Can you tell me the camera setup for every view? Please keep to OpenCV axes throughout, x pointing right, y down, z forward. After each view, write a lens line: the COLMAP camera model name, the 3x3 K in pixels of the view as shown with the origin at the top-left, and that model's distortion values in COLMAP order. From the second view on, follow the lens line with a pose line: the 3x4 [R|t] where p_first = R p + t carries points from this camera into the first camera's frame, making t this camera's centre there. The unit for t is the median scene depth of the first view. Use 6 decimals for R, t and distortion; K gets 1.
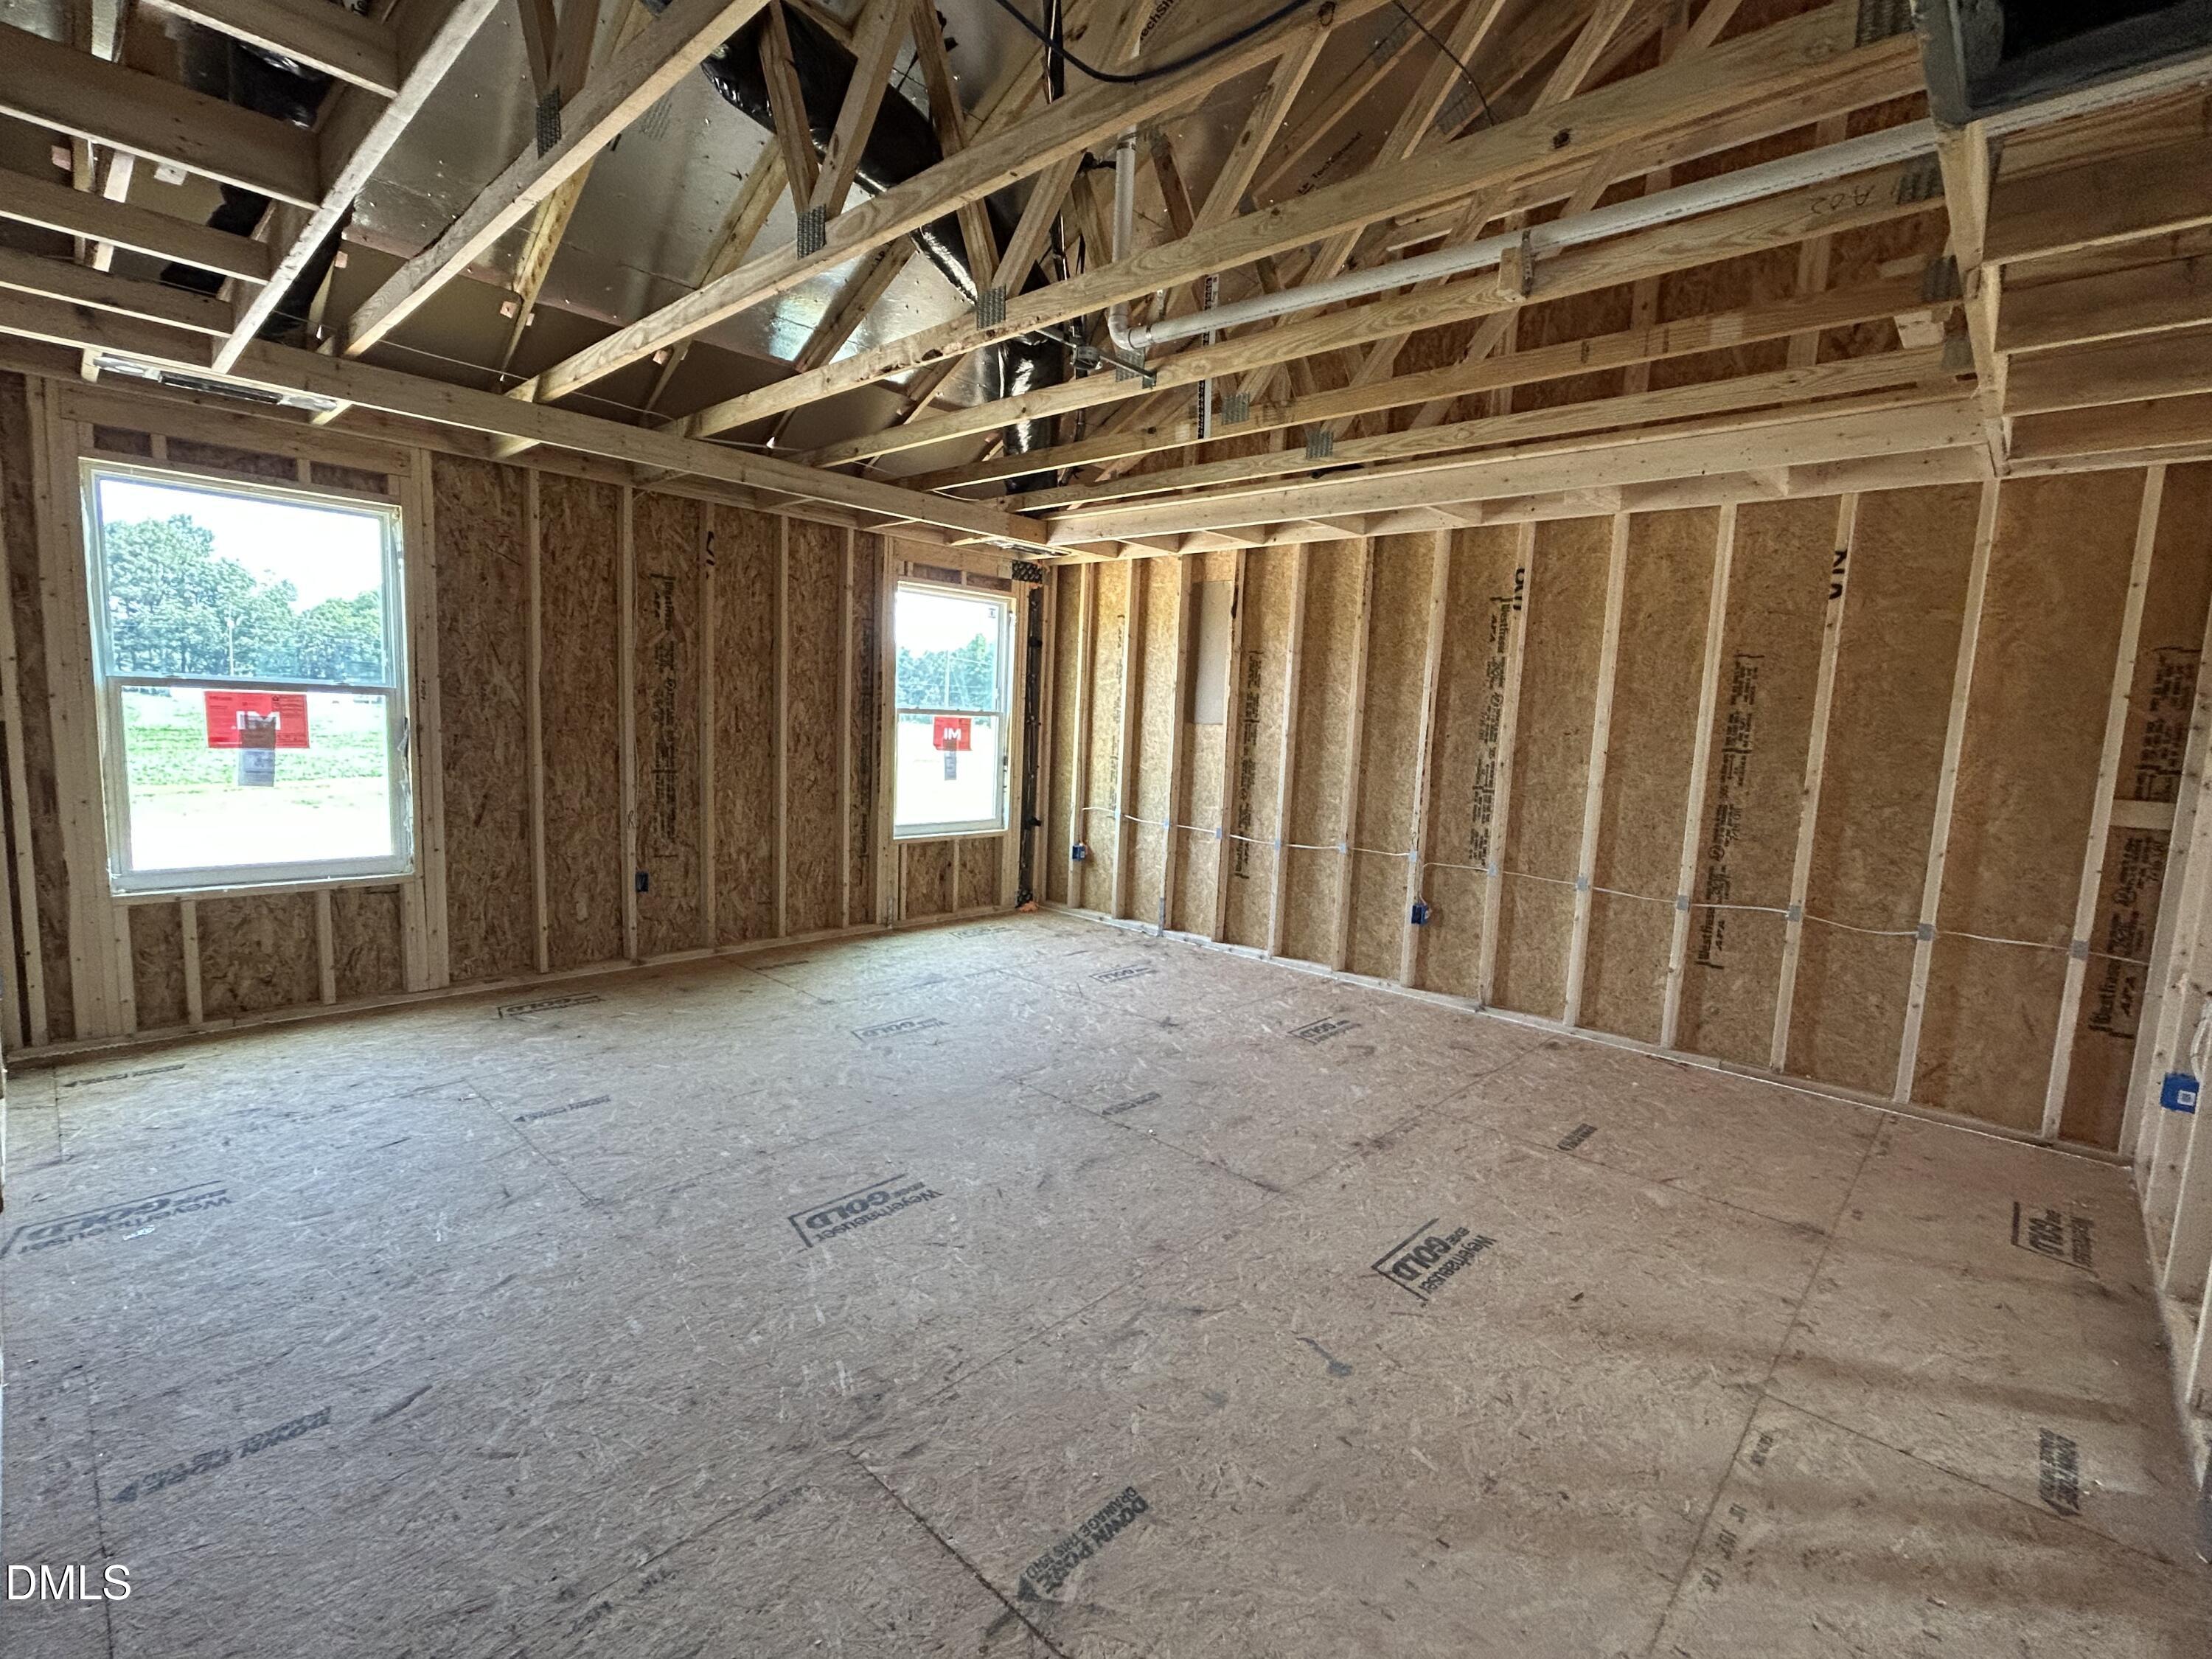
lens RADIAL K [[1002.4, 0, 1106.0], [0, 1002.4, 829.5], [0, 0, 1]] dist [-0.001409, 0.004091]
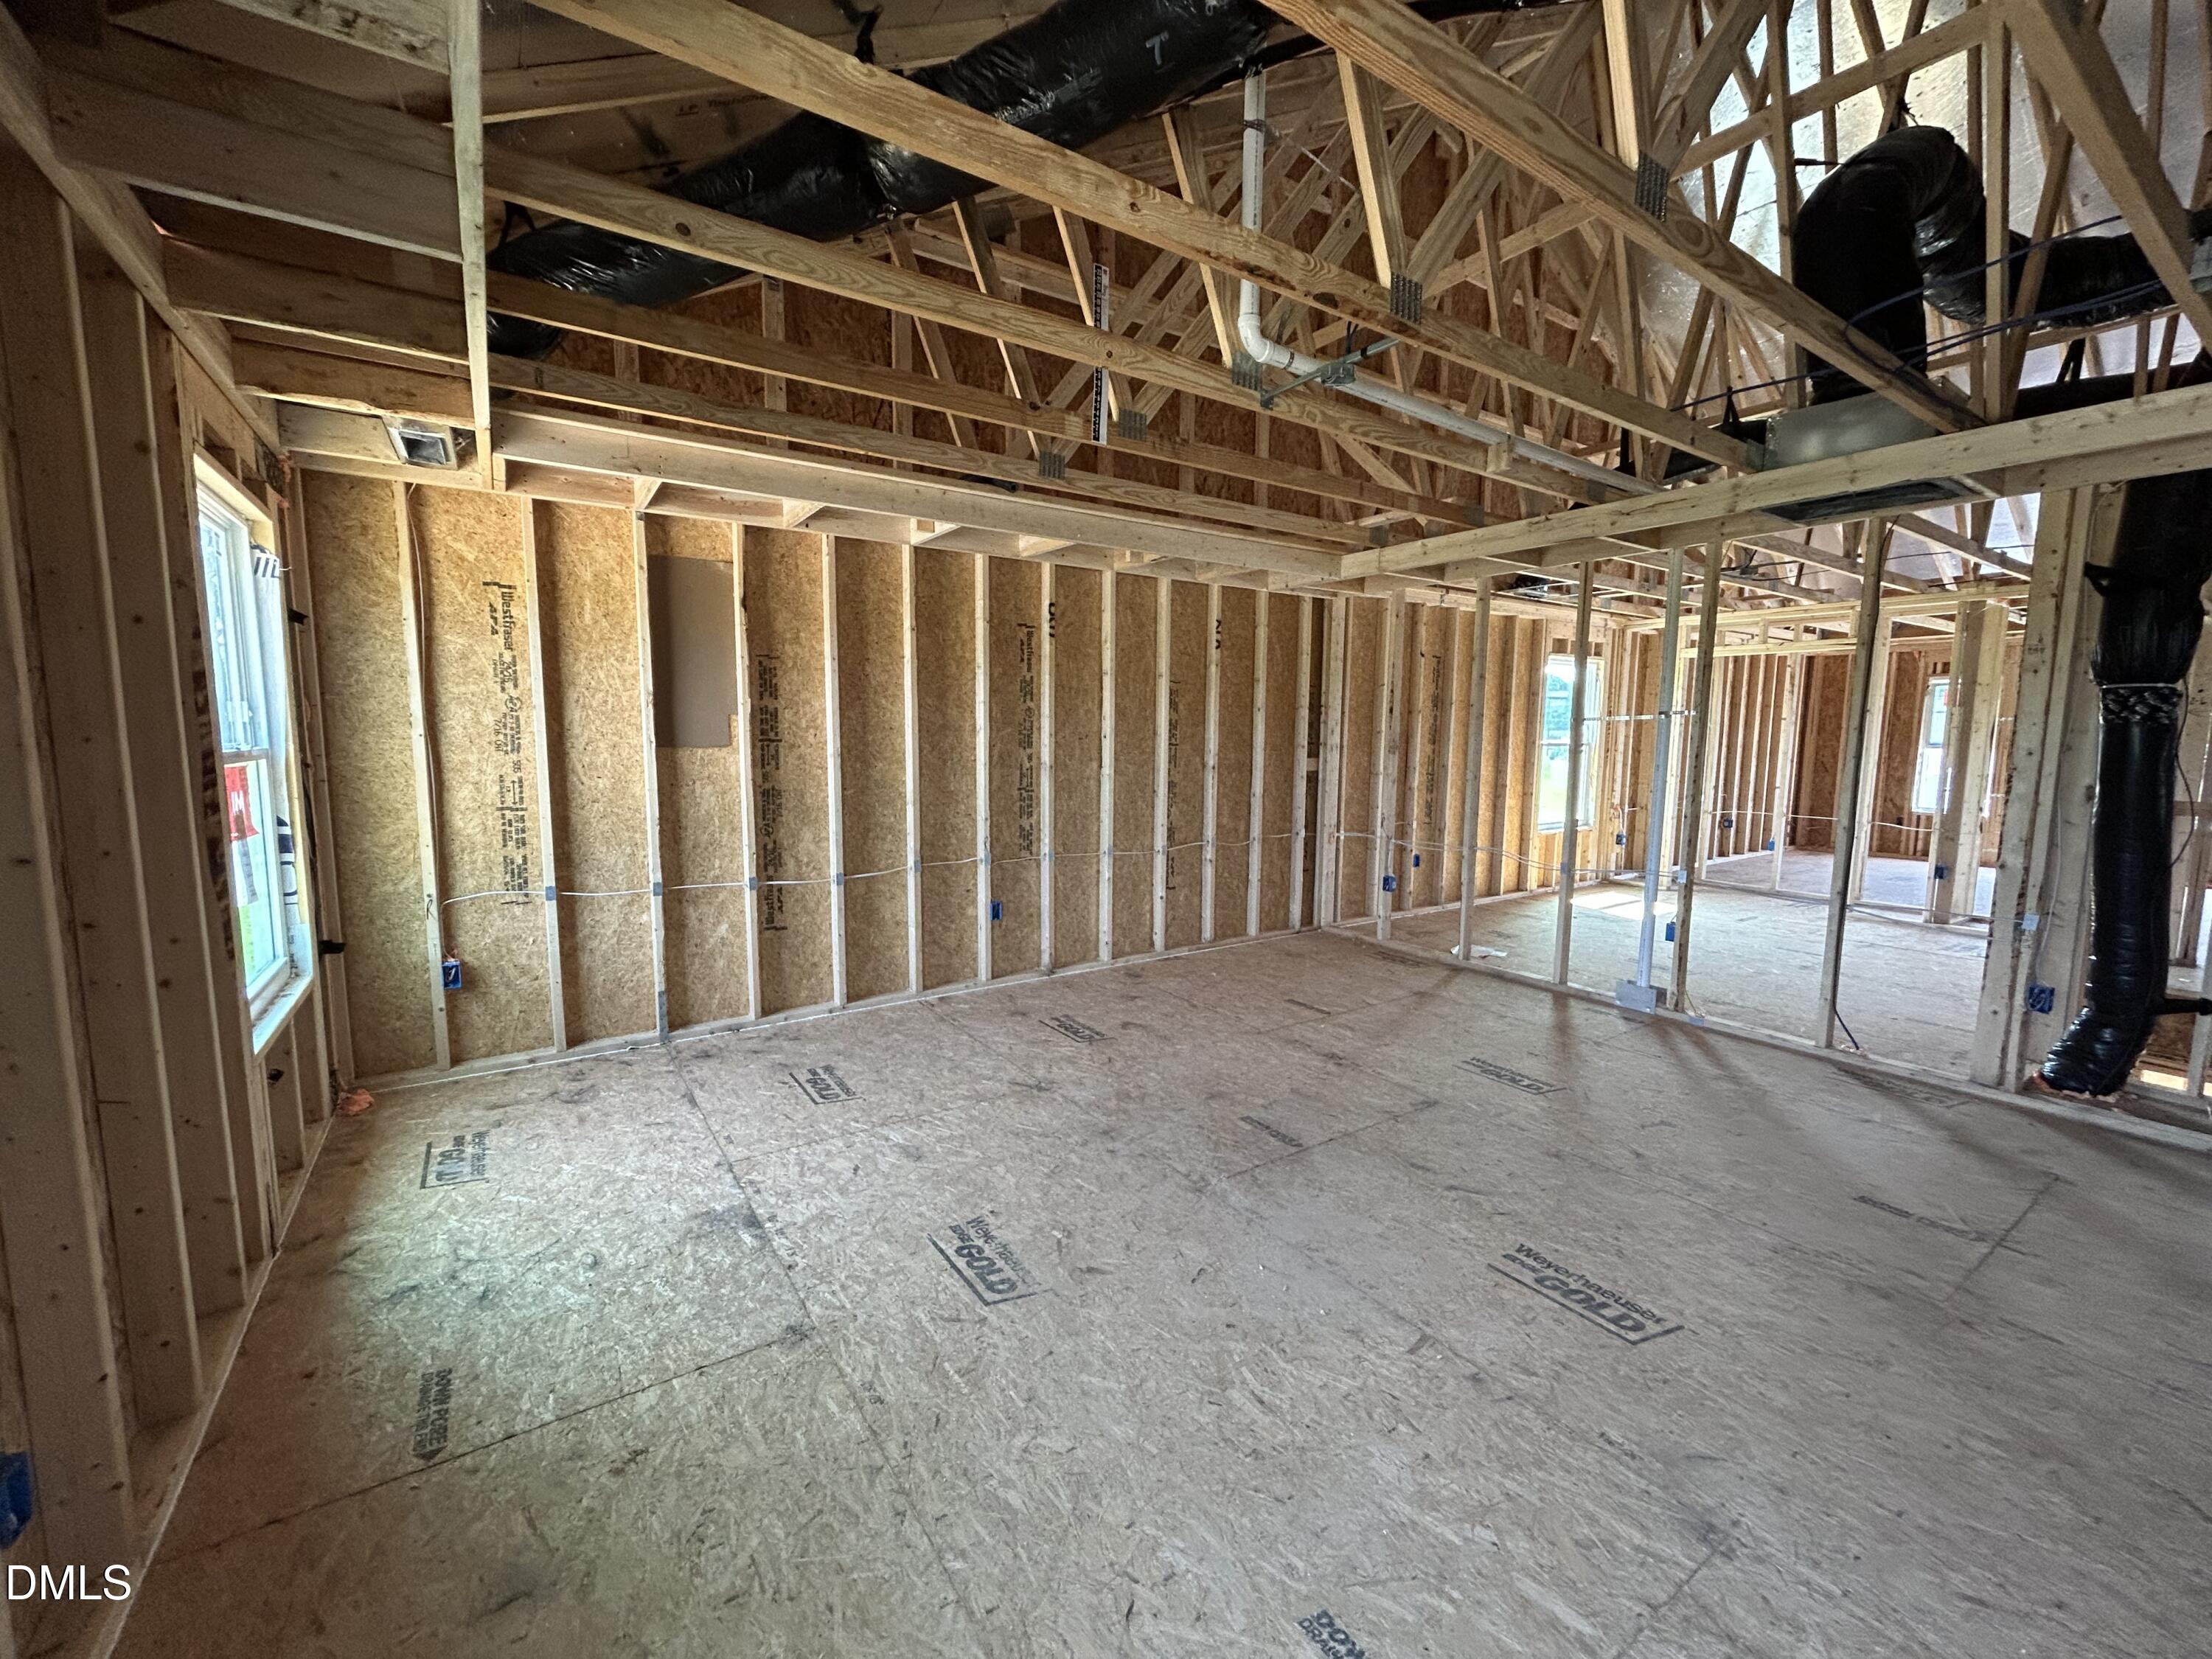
lens RADIAL K [[896.3, 0, 1101.3], [0, 896.3, 838.0], [0, 0, 1]] dist [-0.001198, 0.000110]
pose [[0.226228, -0.159680, 0.960897, -0.668421], [0.117426, 0.983748, 0.135832, -0.127679], [-0.966971, 0.082105, 0.241302, 0.741218]]
